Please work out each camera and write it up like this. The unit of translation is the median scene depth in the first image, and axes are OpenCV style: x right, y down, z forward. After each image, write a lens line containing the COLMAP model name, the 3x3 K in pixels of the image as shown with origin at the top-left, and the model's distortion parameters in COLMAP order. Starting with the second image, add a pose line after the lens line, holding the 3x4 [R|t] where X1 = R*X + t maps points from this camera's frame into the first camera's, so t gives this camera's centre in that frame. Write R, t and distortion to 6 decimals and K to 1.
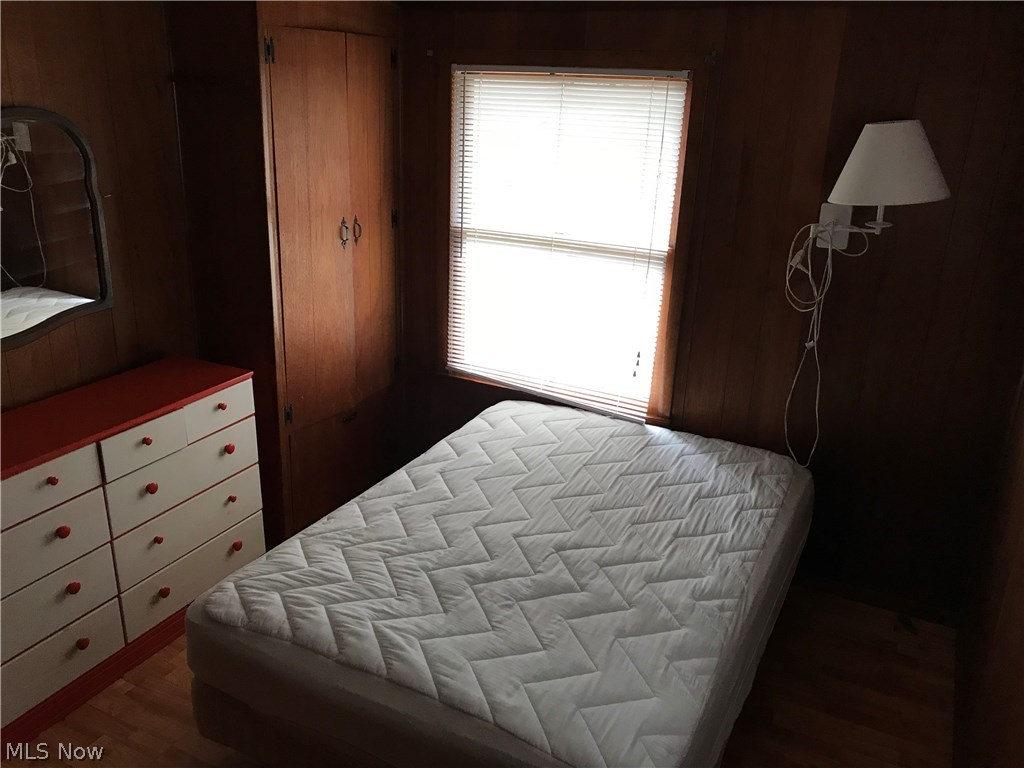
lens RADIAL K [[837.5, 0, 510.2], [0, 837.5, 384.8], [0, 0, 1]] dist [0.015654, -0.011487]
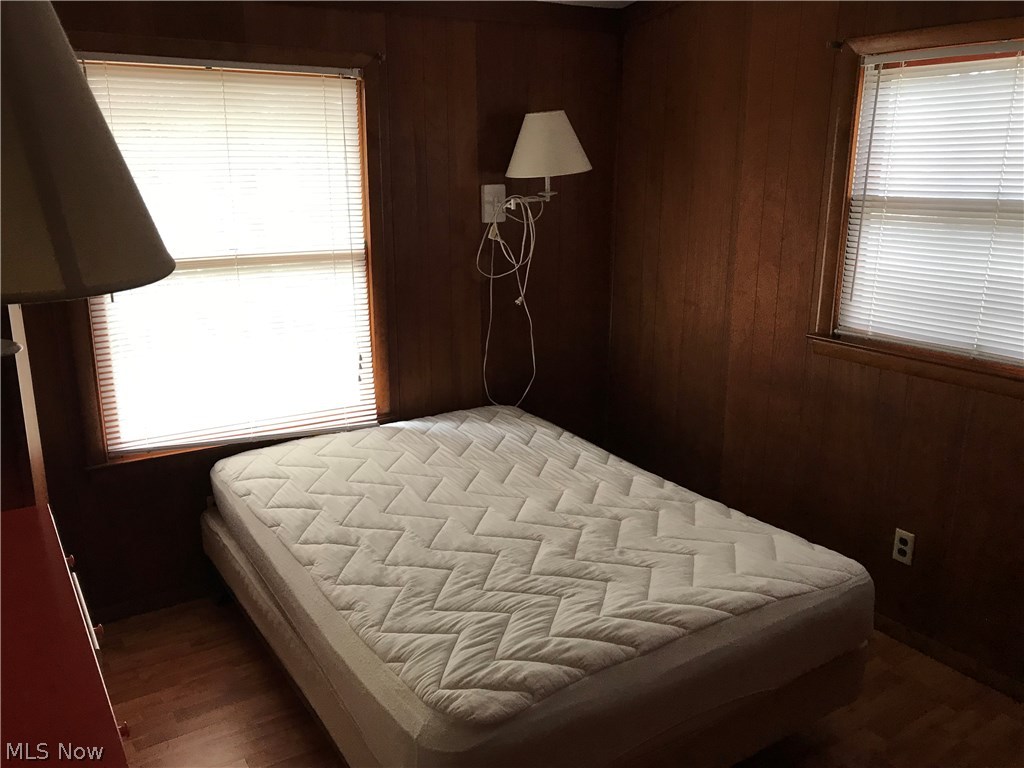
lens RADIAL K [[837.5, 0, 511.7], [0, 837.5, 383.5], [0, 0, 1]] dist [0.015654, -0.011487]
pose [[0.503664, -0.253327, 0.825922, -0.709990], [0.309694, 0.945443, 0.101128, -0.064323], [-0.806481, 0.204849, 0.554640, 0.403355]]
